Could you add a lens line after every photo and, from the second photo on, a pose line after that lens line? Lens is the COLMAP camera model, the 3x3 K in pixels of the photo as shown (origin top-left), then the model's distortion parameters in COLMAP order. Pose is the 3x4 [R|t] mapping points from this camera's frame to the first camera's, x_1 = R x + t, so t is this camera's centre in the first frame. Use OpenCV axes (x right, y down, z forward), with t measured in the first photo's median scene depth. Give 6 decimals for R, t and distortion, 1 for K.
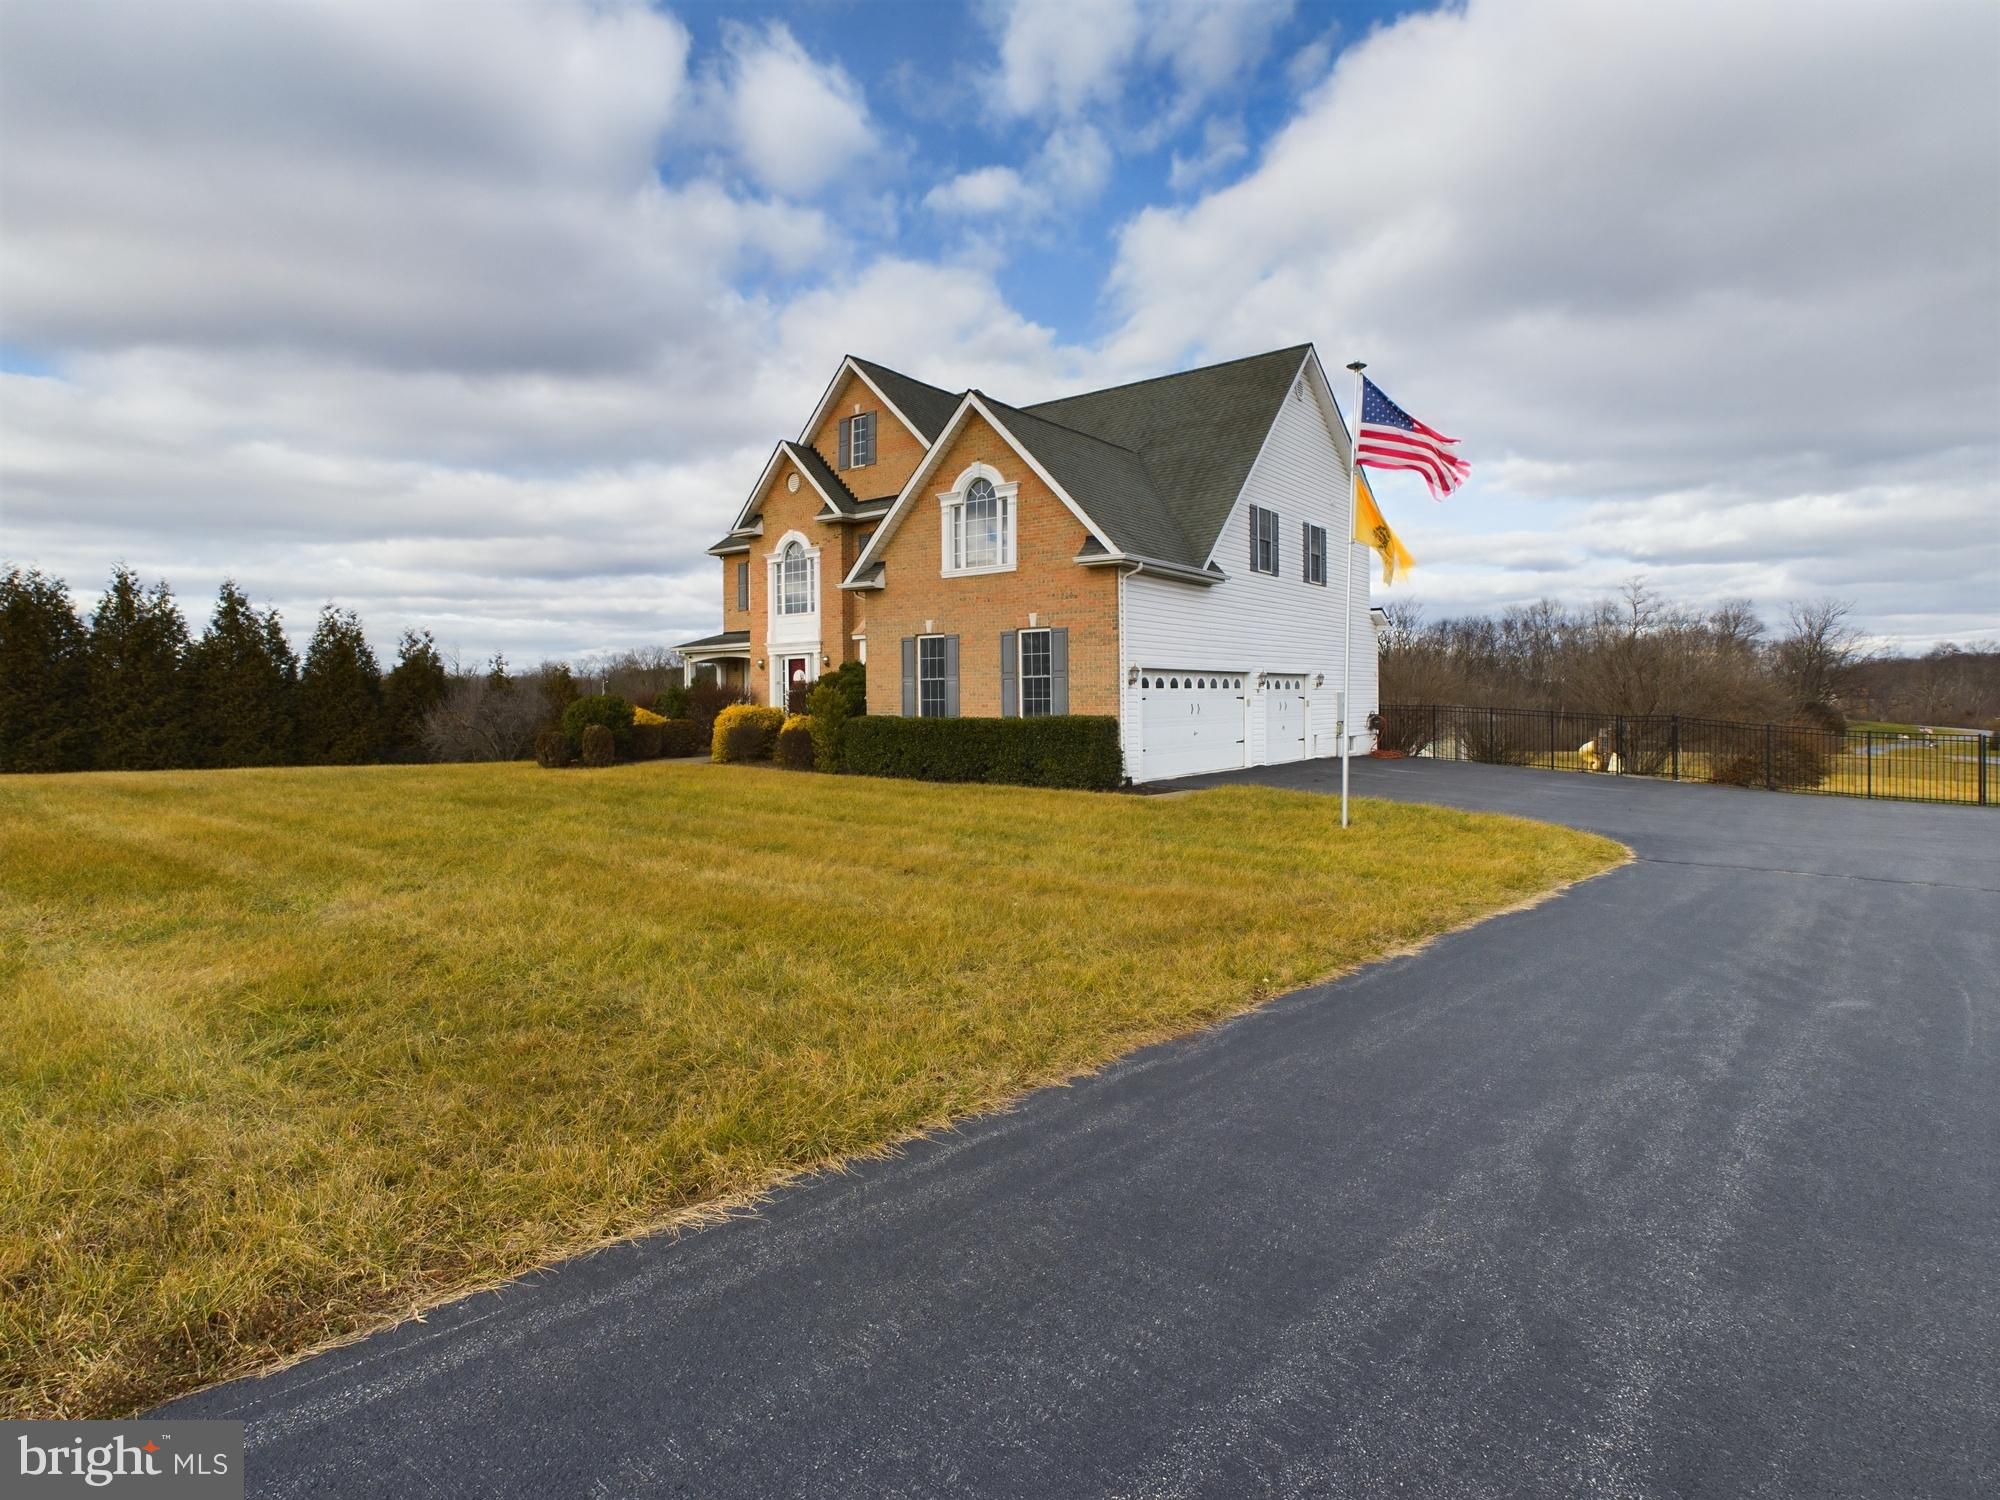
lens RADIAL K [[1122.6, 0, 1000.0], [0, 1122.6, 750.0], [0, 0, 1]] dist [-0.004176, -0.000893]
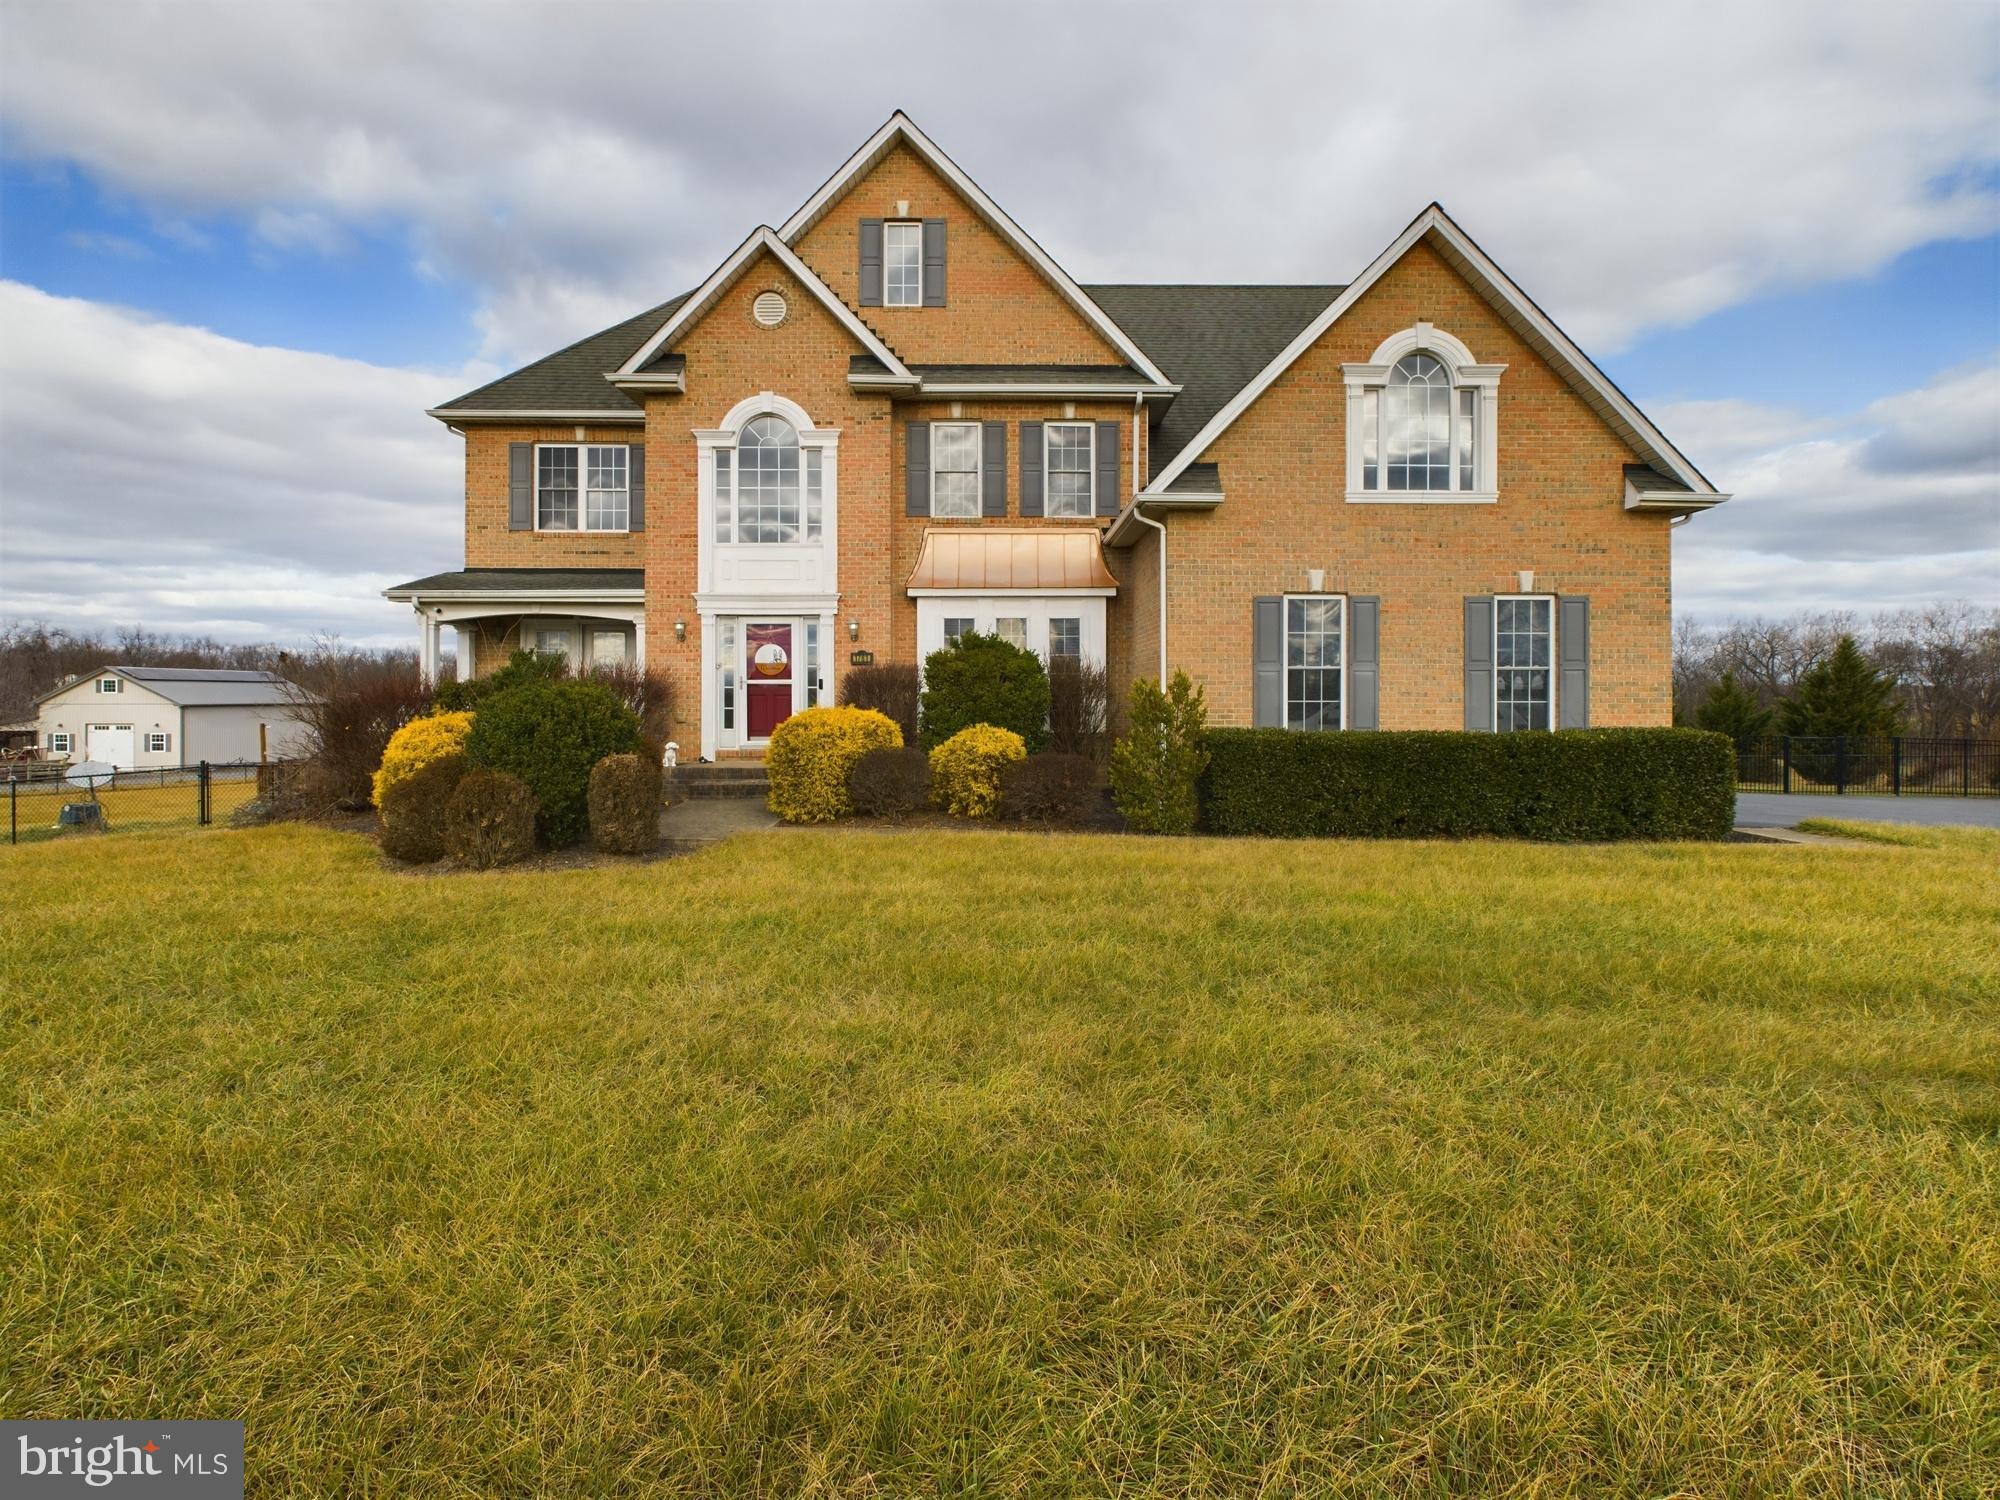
lens RADIAL K [[1122.6, 0, 1000.0], [0, 1122.6, 750.0], [0, 0, 1]] dist [-0.004176, -0.000893]
pose [[0.781073, -0.009924, 0.624361, -0.462735], [0.014495, 0.999892, -0.002241, -0.015710], [-0.624271, 0.010800, 0.781133, 0.512243]]
